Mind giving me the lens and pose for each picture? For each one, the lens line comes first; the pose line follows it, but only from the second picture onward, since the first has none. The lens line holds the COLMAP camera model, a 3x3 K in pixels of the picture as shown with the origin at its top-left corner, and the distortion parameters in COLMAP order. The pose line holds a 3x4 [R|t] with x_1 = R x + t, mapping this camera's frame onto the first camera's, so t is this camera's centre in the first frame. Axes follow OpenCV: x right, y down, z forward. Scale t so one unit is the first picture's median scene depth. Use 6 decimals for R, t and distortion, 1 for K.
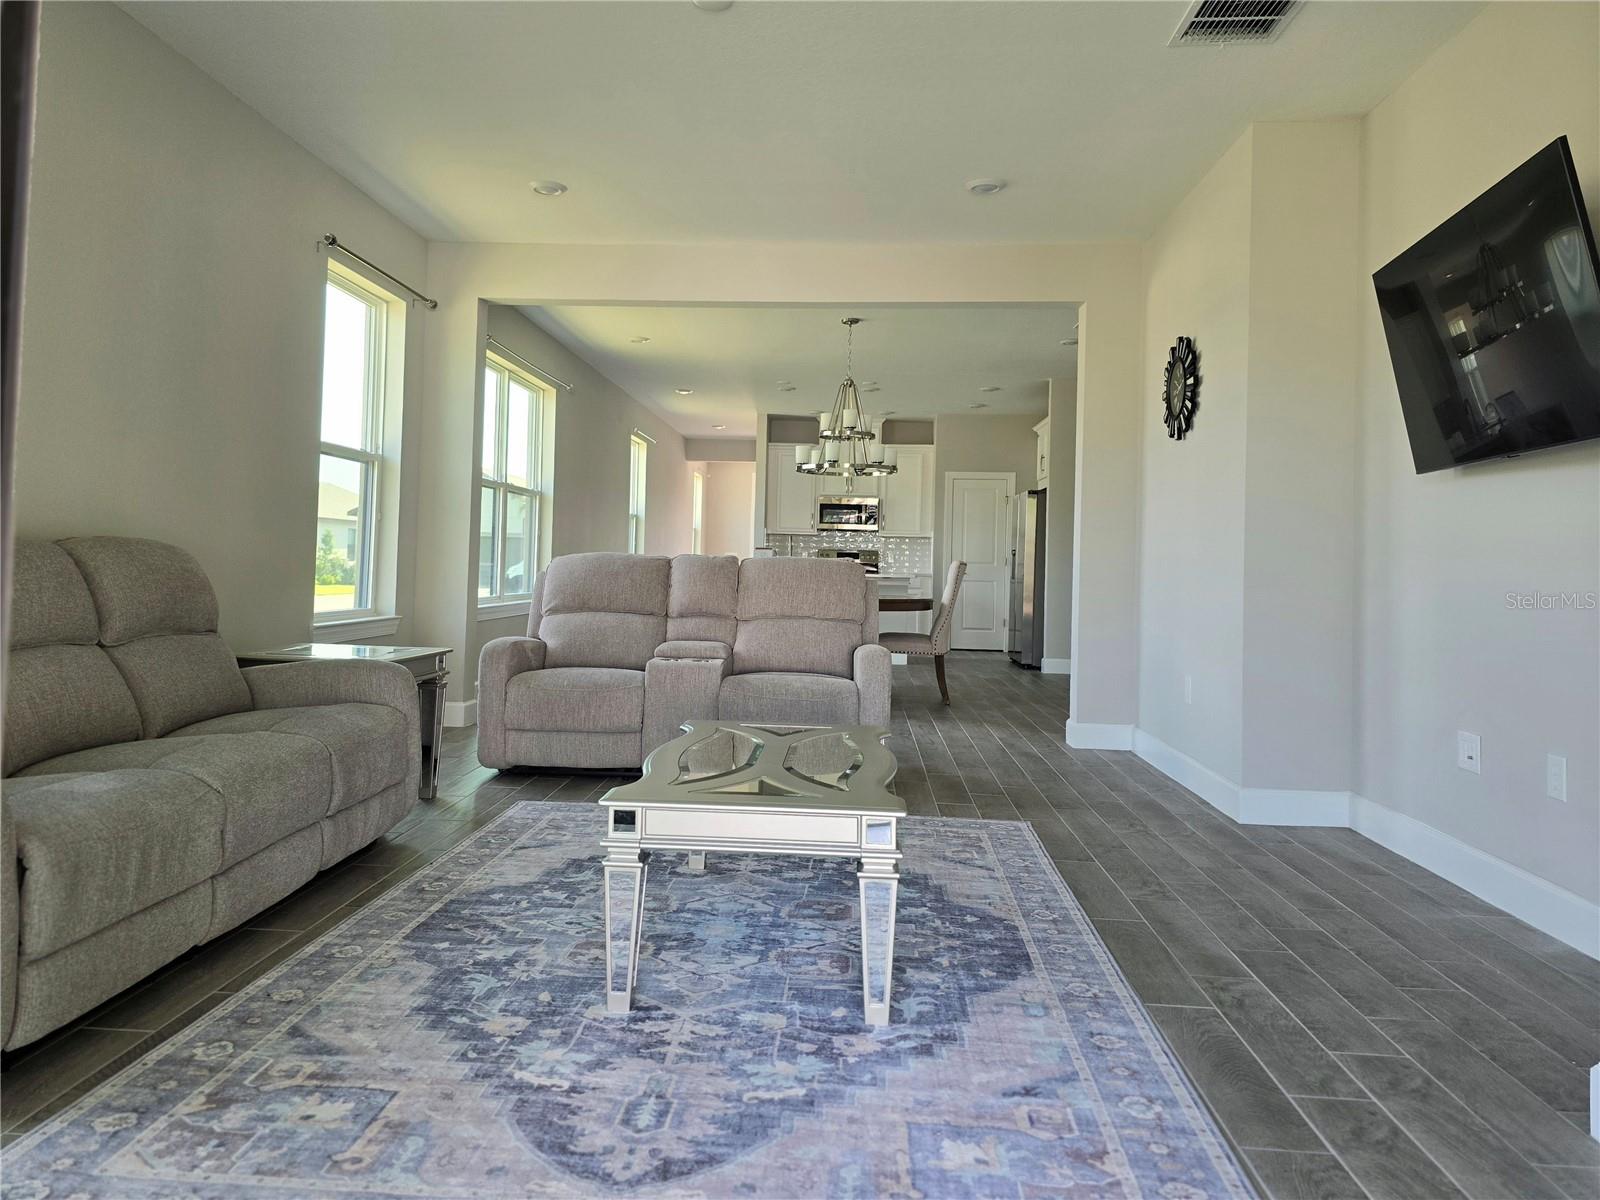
lens RADIAL K [[1093.6, 0, 778.2], [0, 1093.6, 547.0], [0, 0, 1]] dist [0.051847, -0.006114]
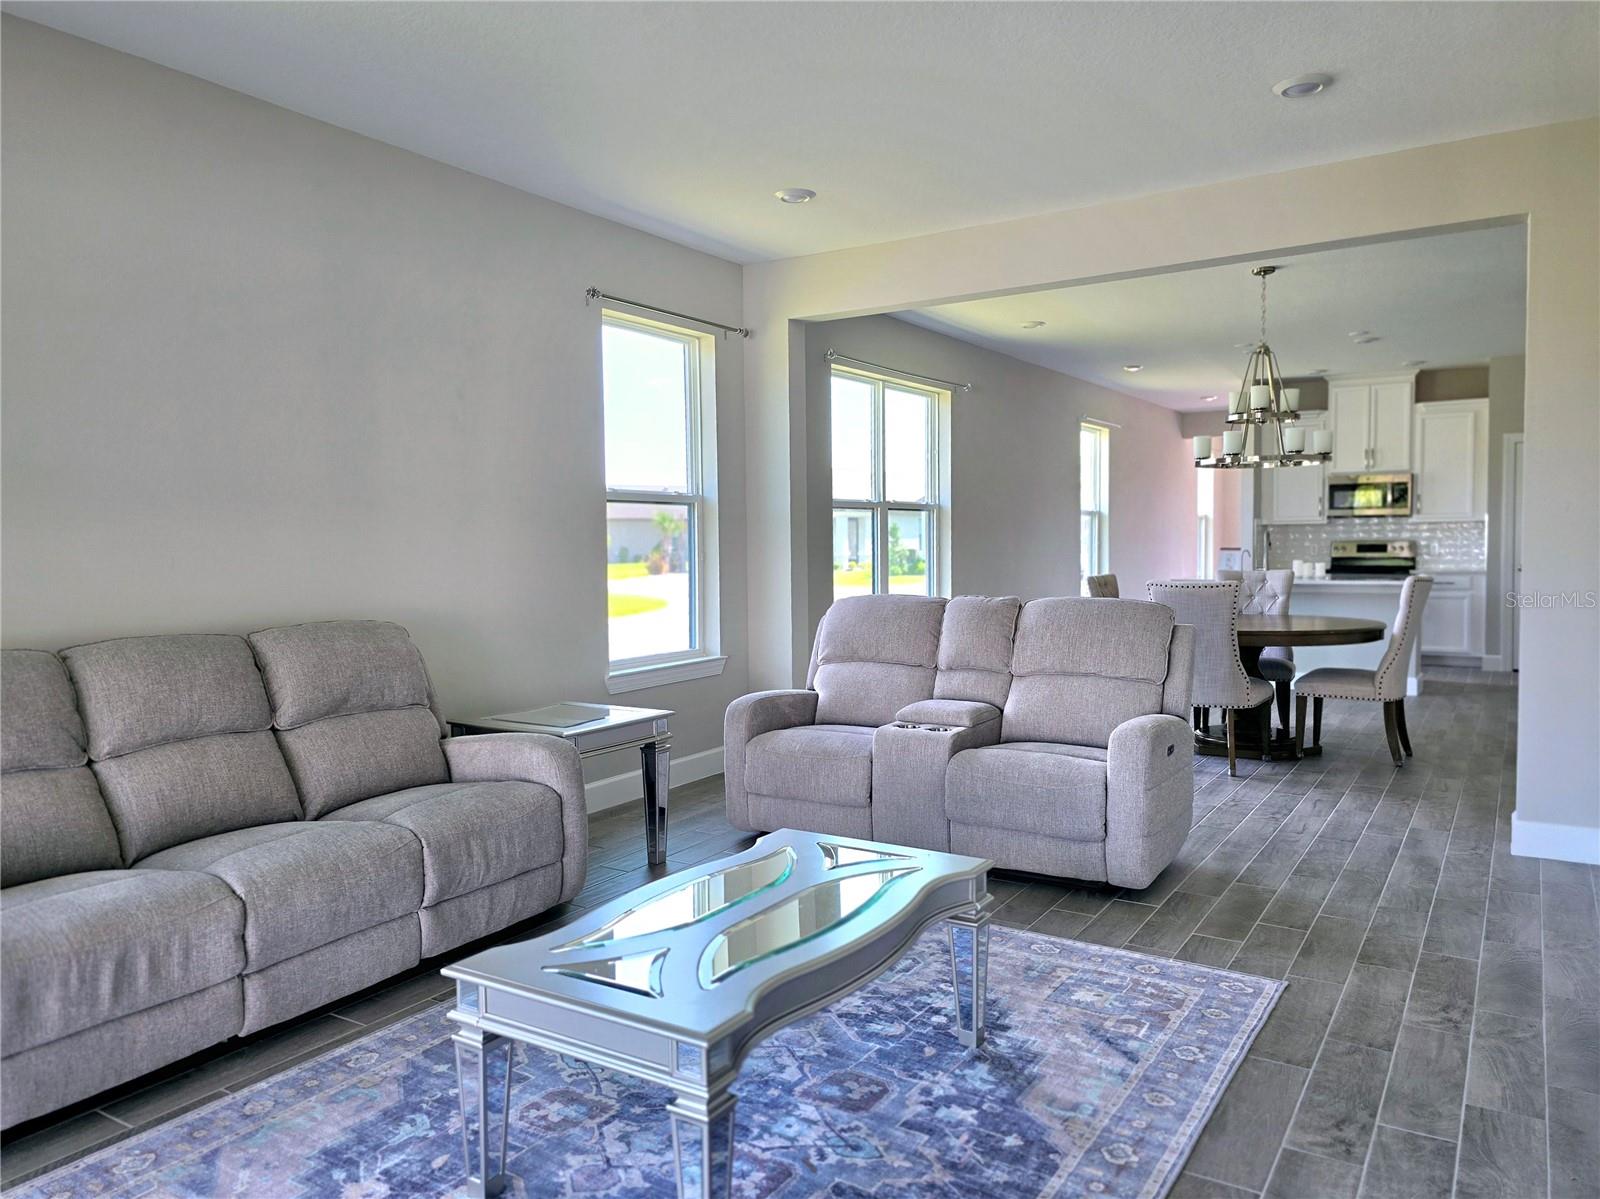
lens RADIAL K [[1155.3, 0, 801.9], [0, 1155.3, 602.8], [0, 0, 1]] dist [0.050026, -0.019191]
pose [[0.883397, -0.016313, -0.468341, 0.261989], [0.047471, 0.997368, 0.054800, -0.050135], [0.466215, -0.070643, 0.881846, 0.153182]]
